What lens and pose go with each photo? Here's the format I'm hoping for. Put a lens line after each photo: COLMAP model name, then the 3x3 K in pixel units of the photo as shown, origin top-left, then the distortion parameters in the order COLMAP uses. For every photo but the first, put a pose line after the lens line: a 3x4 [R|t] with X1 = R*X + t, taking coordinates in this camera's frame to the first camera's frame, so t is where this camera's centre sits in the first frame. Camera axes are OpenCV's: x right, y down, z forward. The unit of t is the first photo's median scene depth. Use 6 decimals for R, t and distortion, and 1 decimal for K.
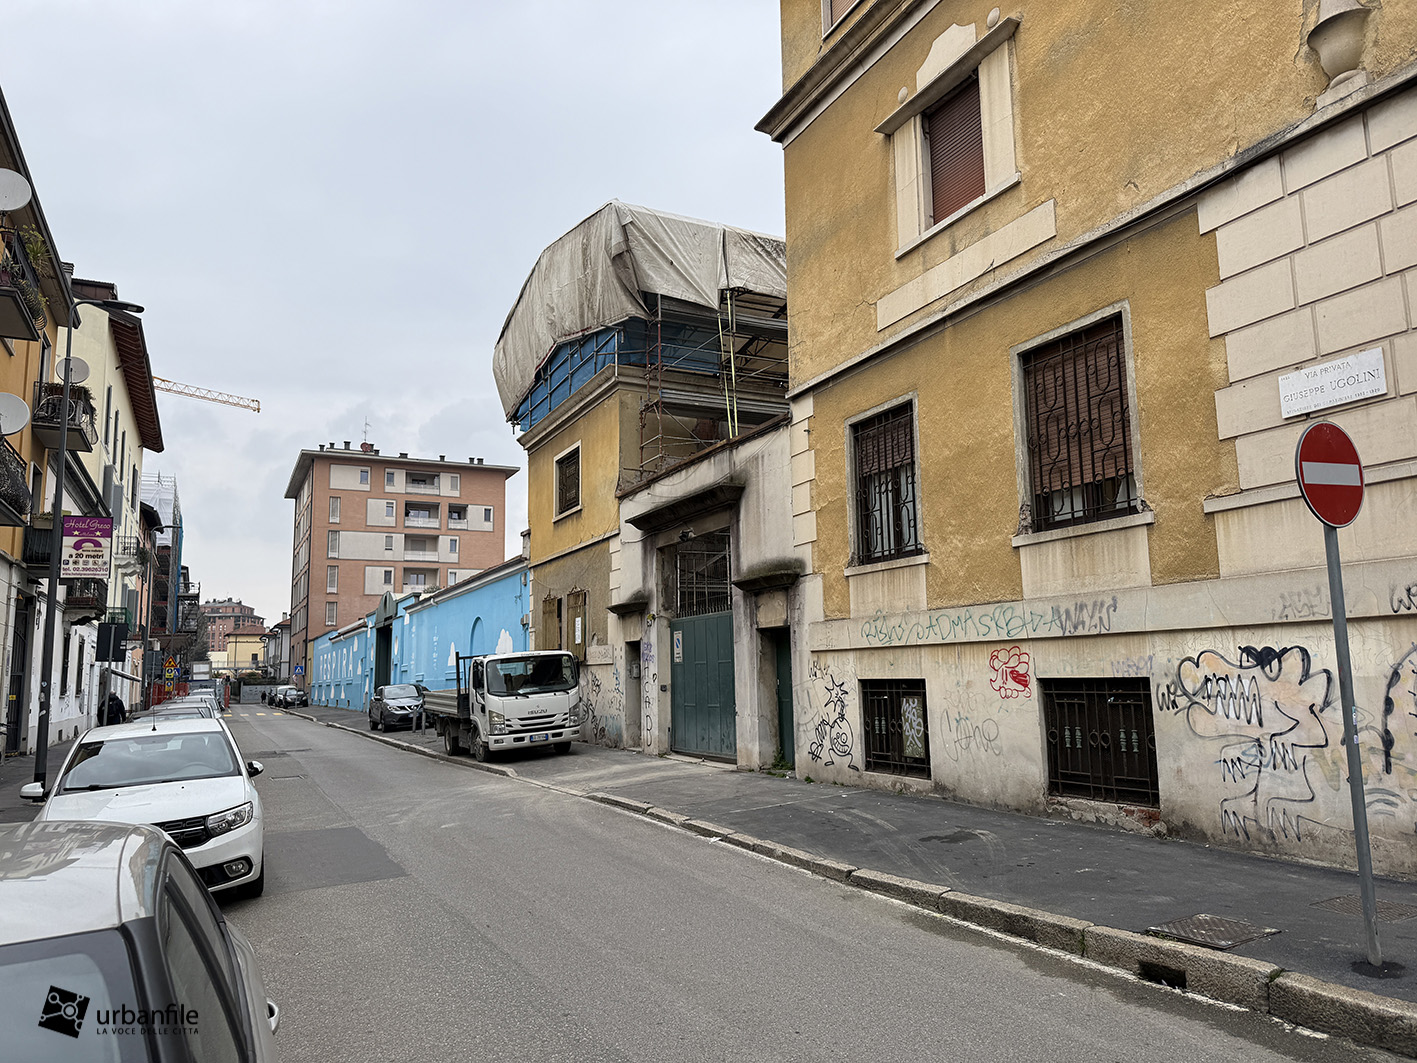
lens RADIAL K [[1059.2, 0, 708.5], [0, 1059.2, 531.5], [0, 0, 1]] dist [0.097047, -0.002077]
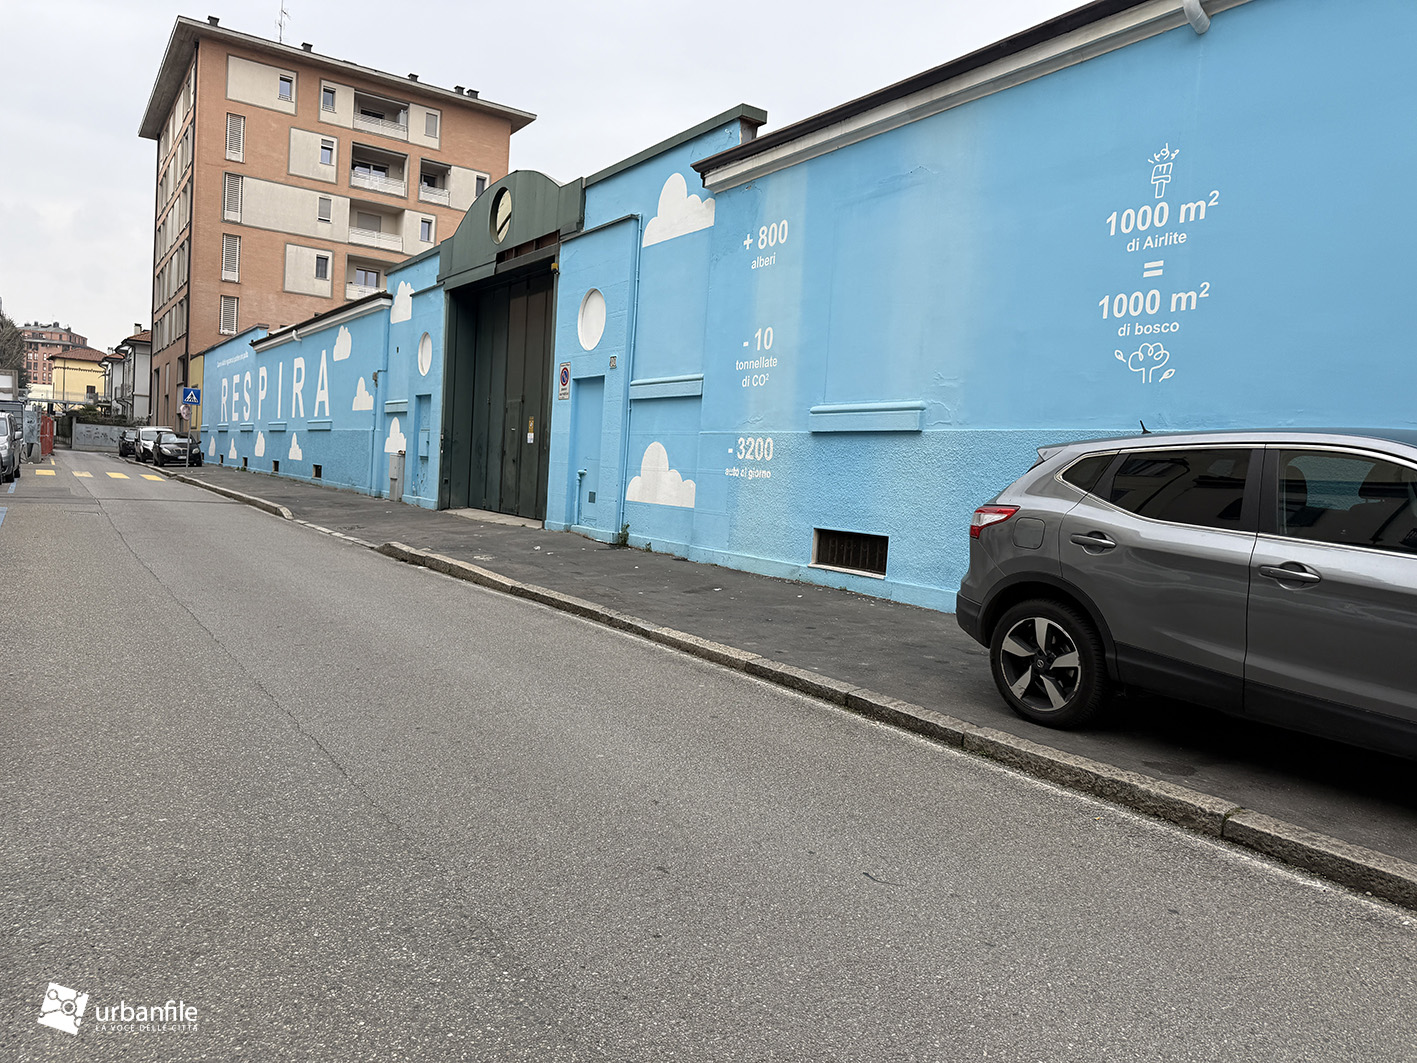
lens RADIAL K [[1008.7, 0, 705.9], [0, 1008.7, 497.9], [0, 0, 1]] dist [0.081427, -0.097684]
pose [[0.986770, 0.060492, 0.150419, -0.930836], [-0.085297, 0.982706, 0.164359, 0.333705], [-0.137876, -0.175015, 0.974864, 2.134803]]
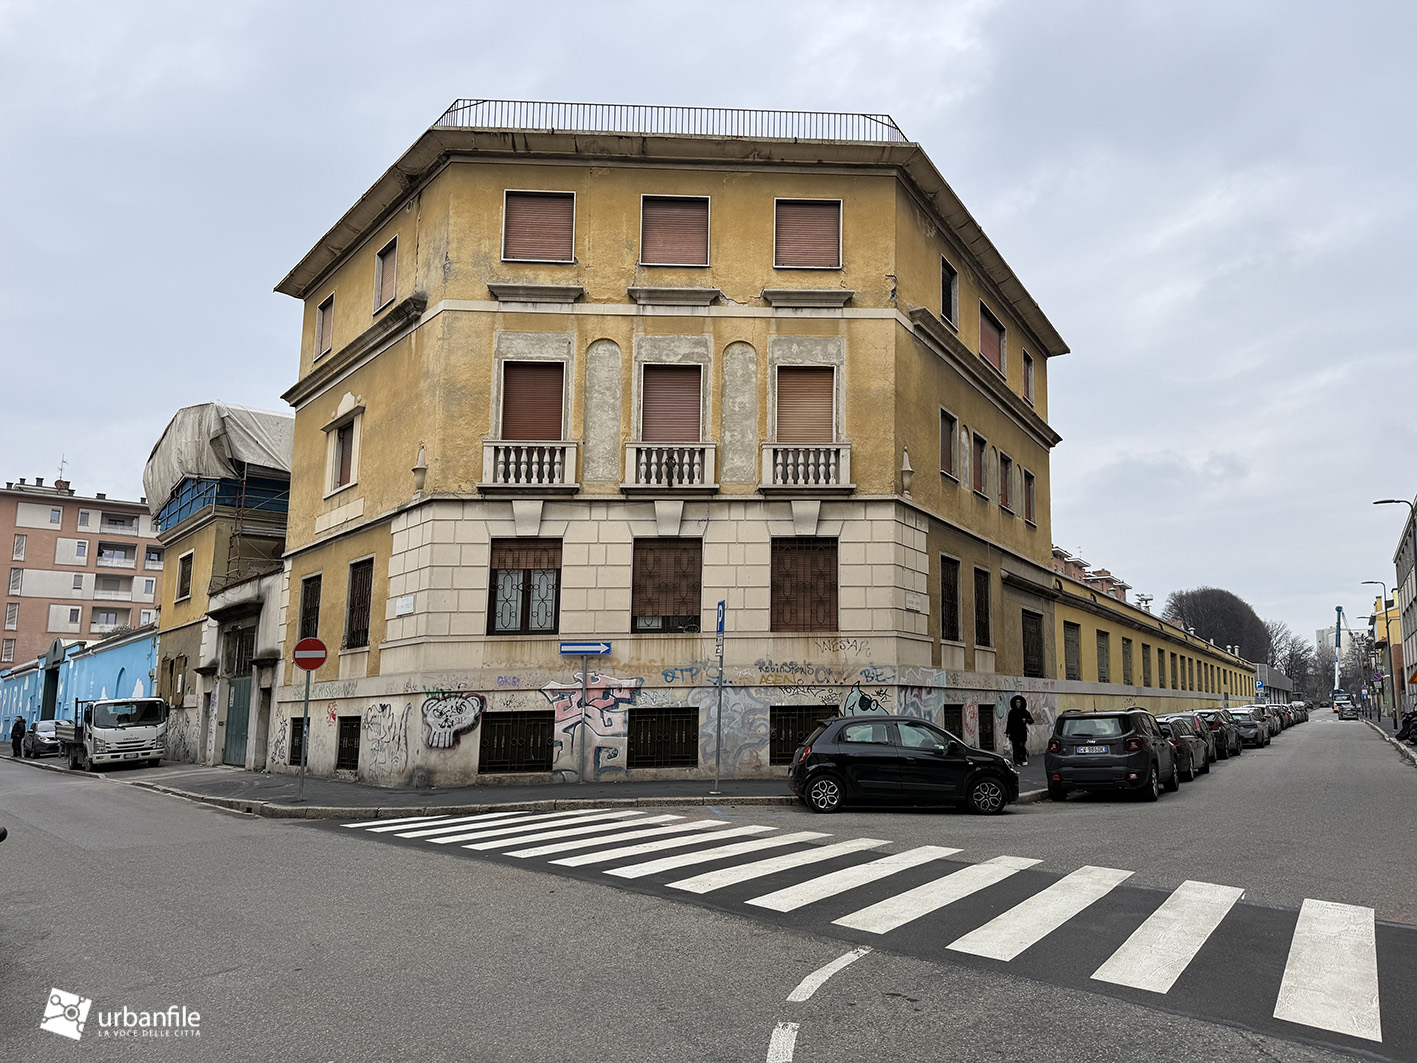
lens RADIAL K [[1069.9, 0, 814.4], [0, 1069.9, 534.1], [0, 0, 1]] dist [-0.003673, -0.006915]
pose [[0.955756, 0.052335, 0.289468, 0.431452], [-0.042716, 0.998308, -0.039454, -0.141121], [-0.291043, 0.025344, 0.956374, -1.018262]]
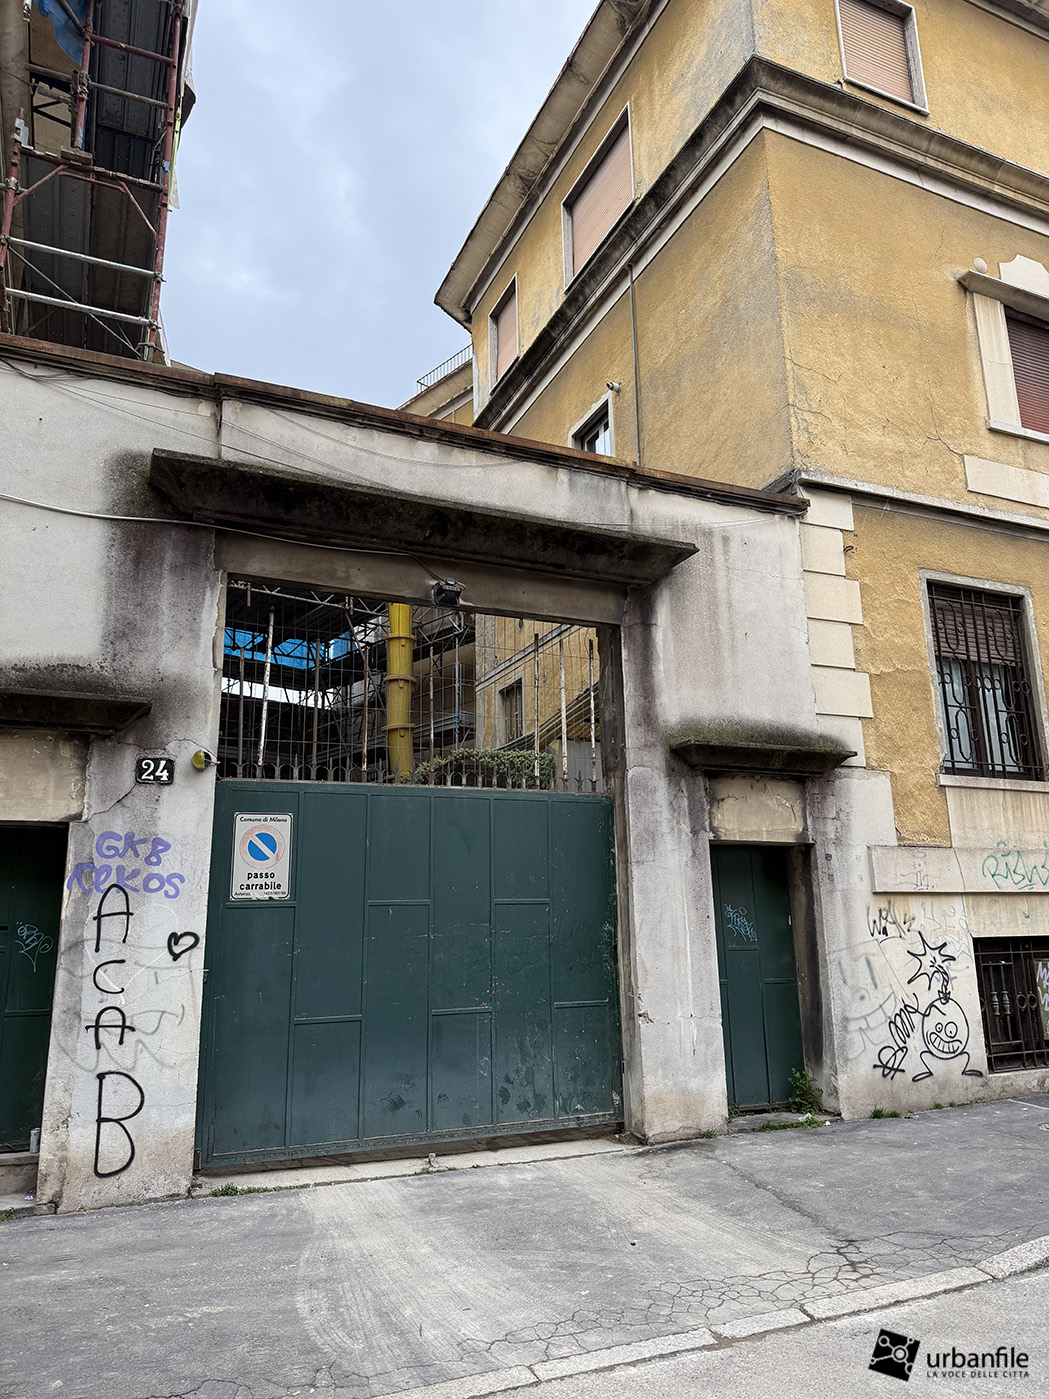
lens RADIAL K [[978.1, 0, 505.7], [0, 978.1, 694.0], [0, 0, 1]] dist [0.090121, -0.138332]
pose [[0.010499, 0.245742, 0.969278, -0.489711], [-0.123977, 0.962172, -0.242598, 0.168880], [-0.992230, -0.117622, 0.040568, 1.209380]]
